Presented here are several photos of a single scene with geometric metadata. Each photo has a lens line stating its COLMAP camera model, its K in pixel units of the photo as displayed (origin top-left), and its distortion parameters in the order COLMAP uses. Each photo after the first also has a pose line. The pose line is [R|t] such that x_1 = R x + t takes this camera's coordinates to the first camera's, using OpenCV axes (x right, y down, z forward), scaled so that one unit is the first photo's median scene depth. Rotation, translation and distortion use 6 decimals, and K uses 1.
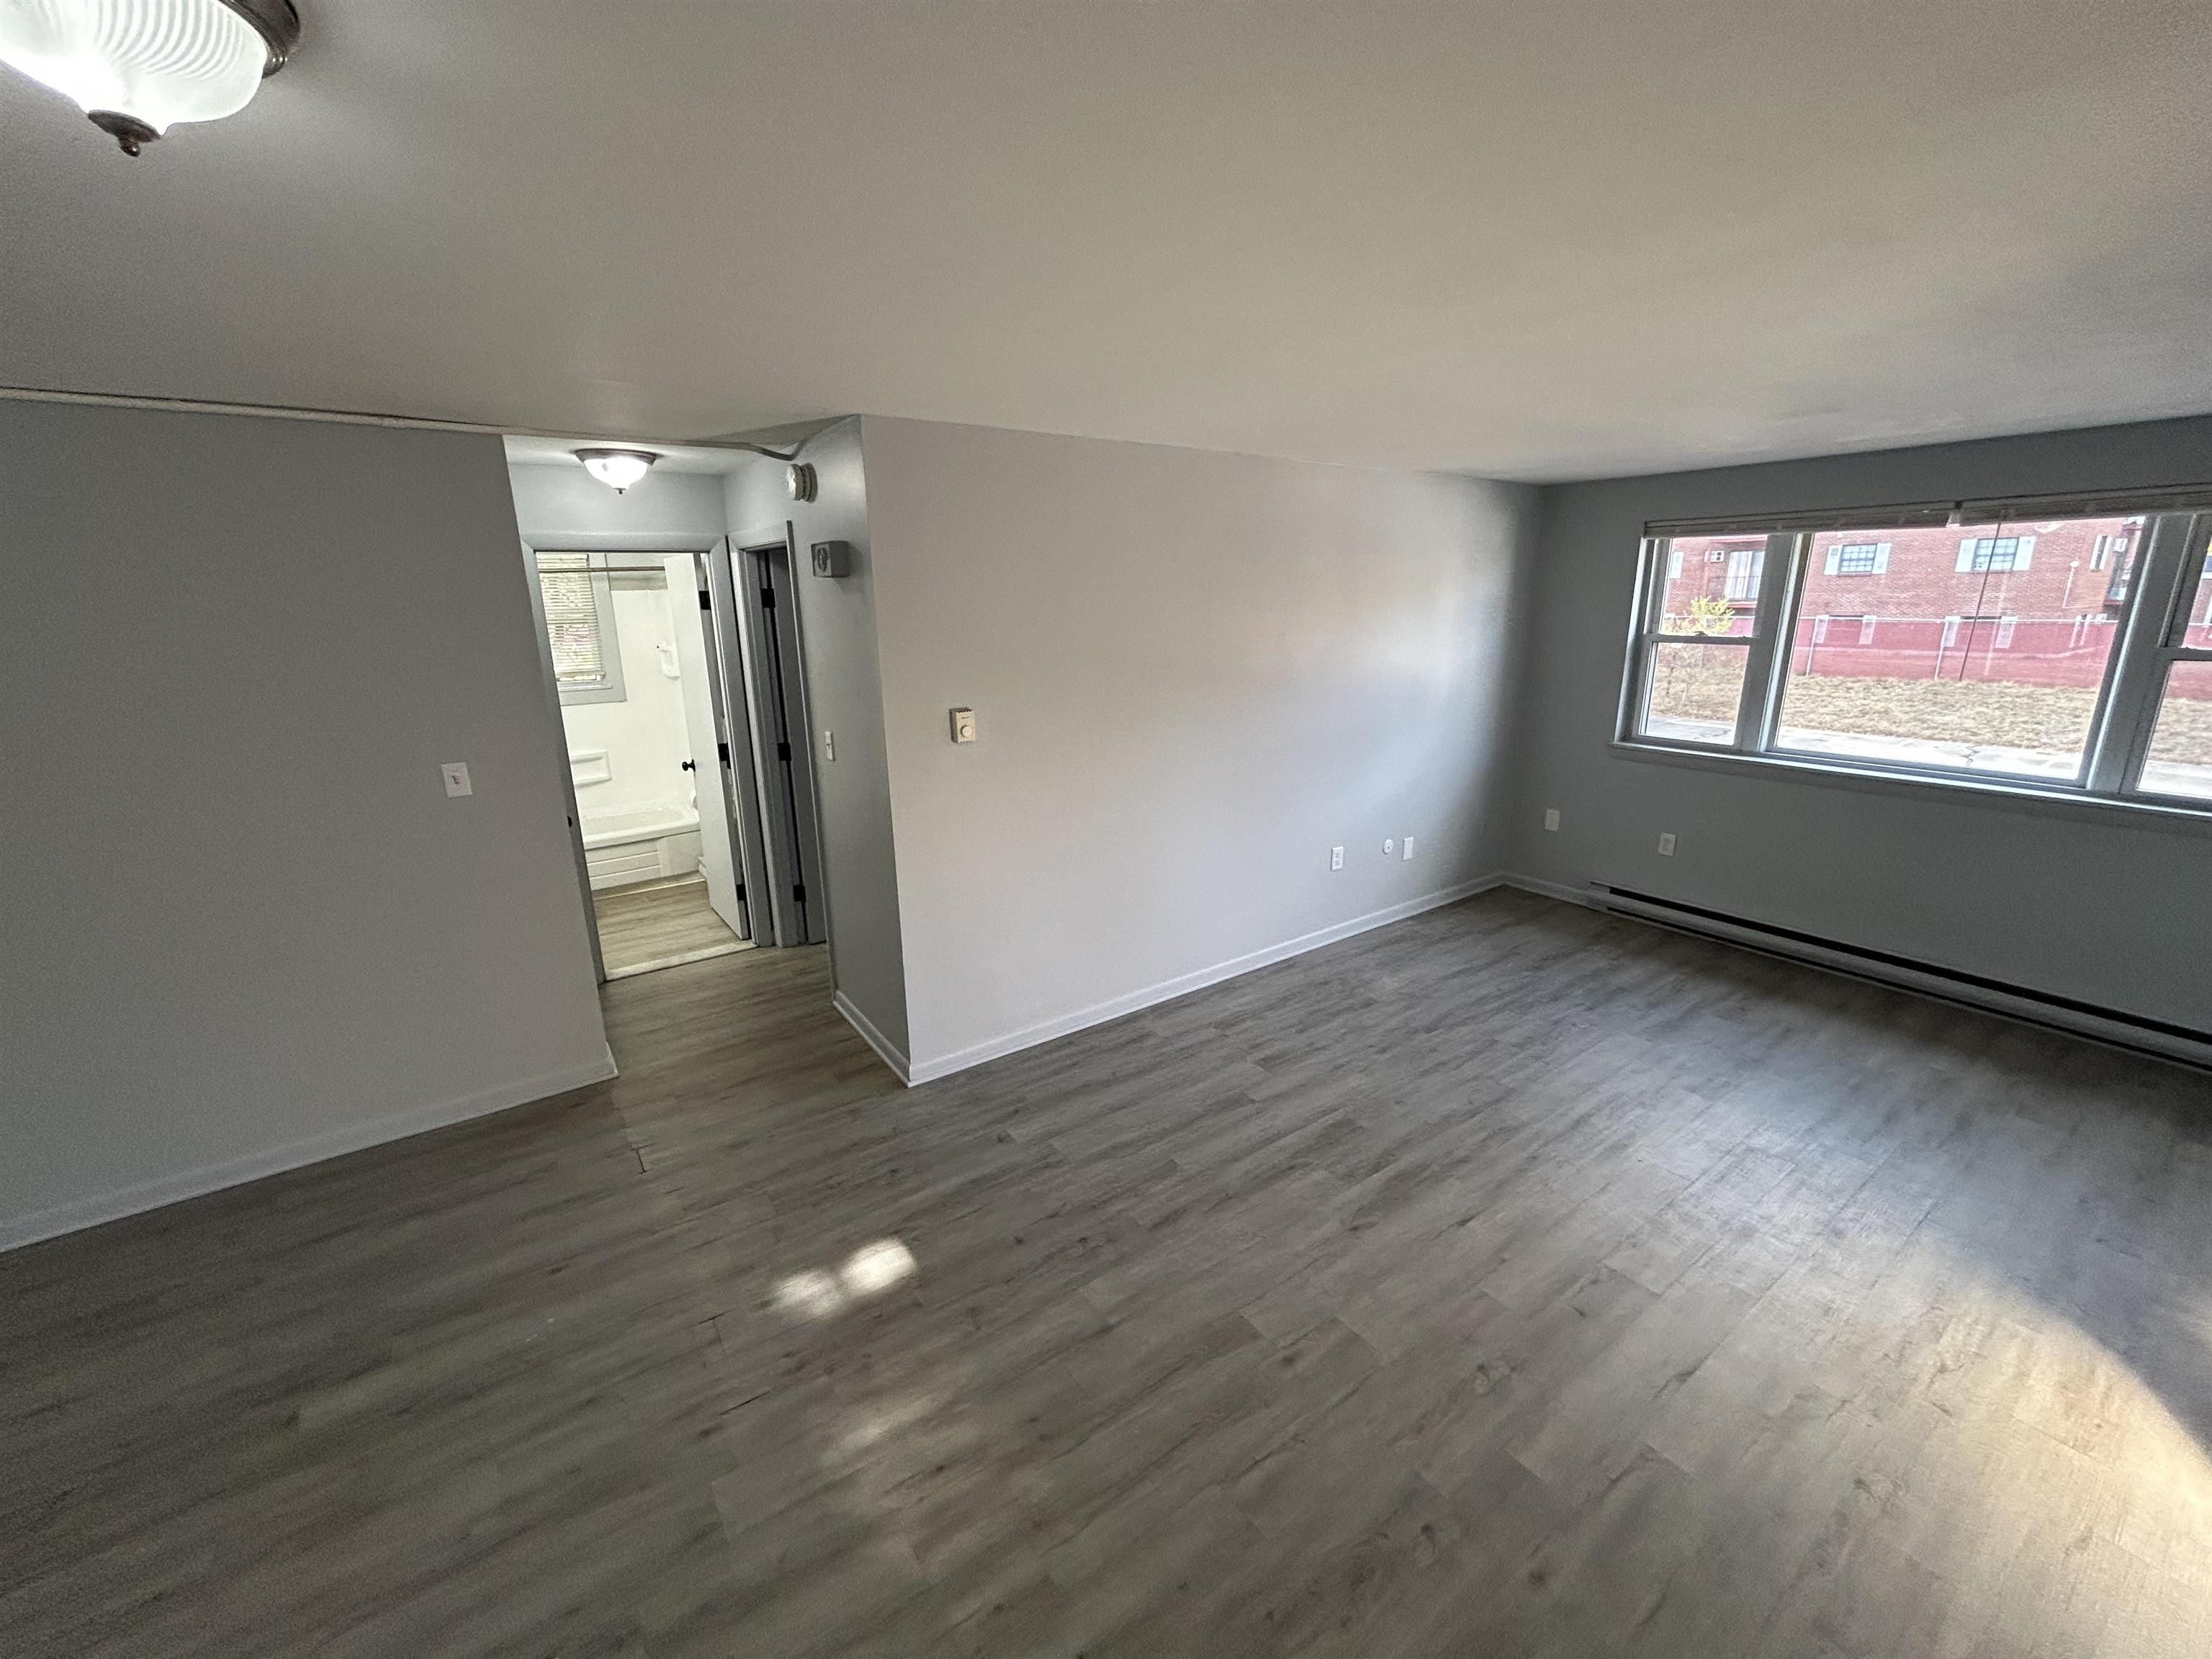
lens RADIAL K [[891.8, 0, 1101.0], [0, 891.8, 827.0], [0, 0, 1]] dist [-0.001934, 0.000146]
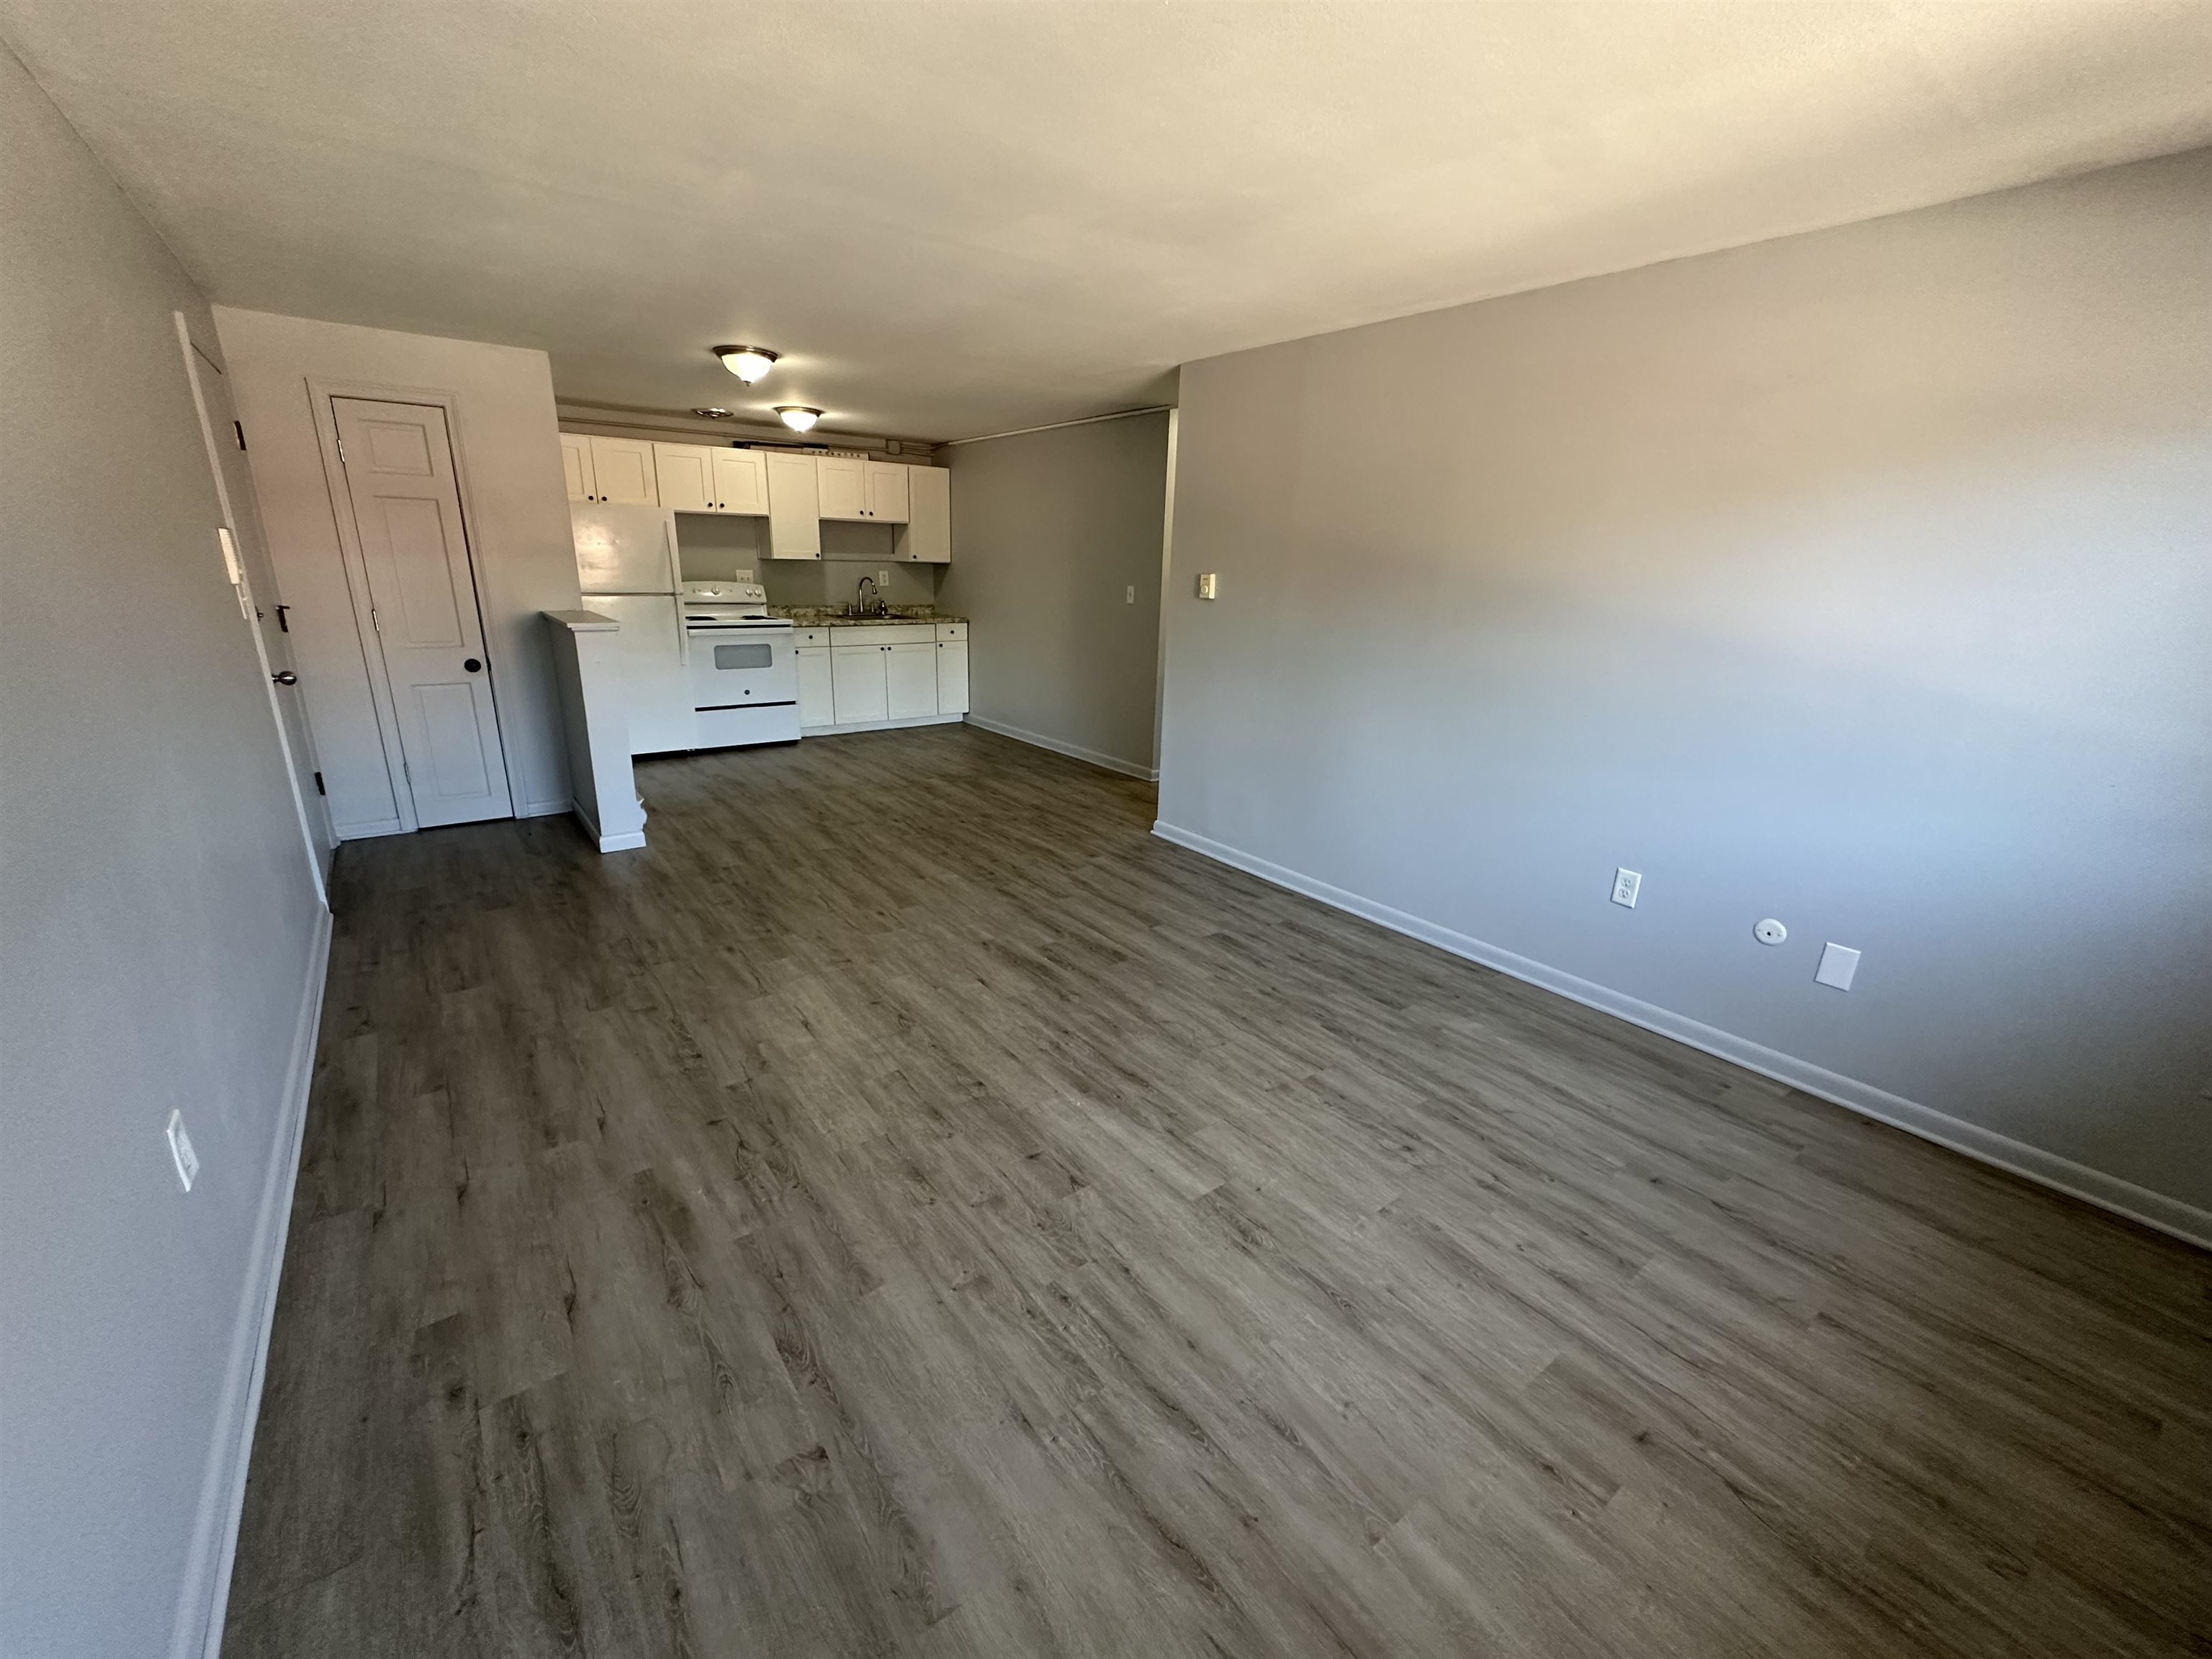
lens RADIAL K [[883.4, 0, 1102.7], [0, 883.4, 831.5], [0, 0, 1]] dist [-0.005028, 0.000976]
pose [[0.036796, 0.311723, -0.949460, 1.264660], [-0.283144, 0.914421, 0.289246, -0.119192], [0.958371, 0.258191, 0.121909, 0.808629]]
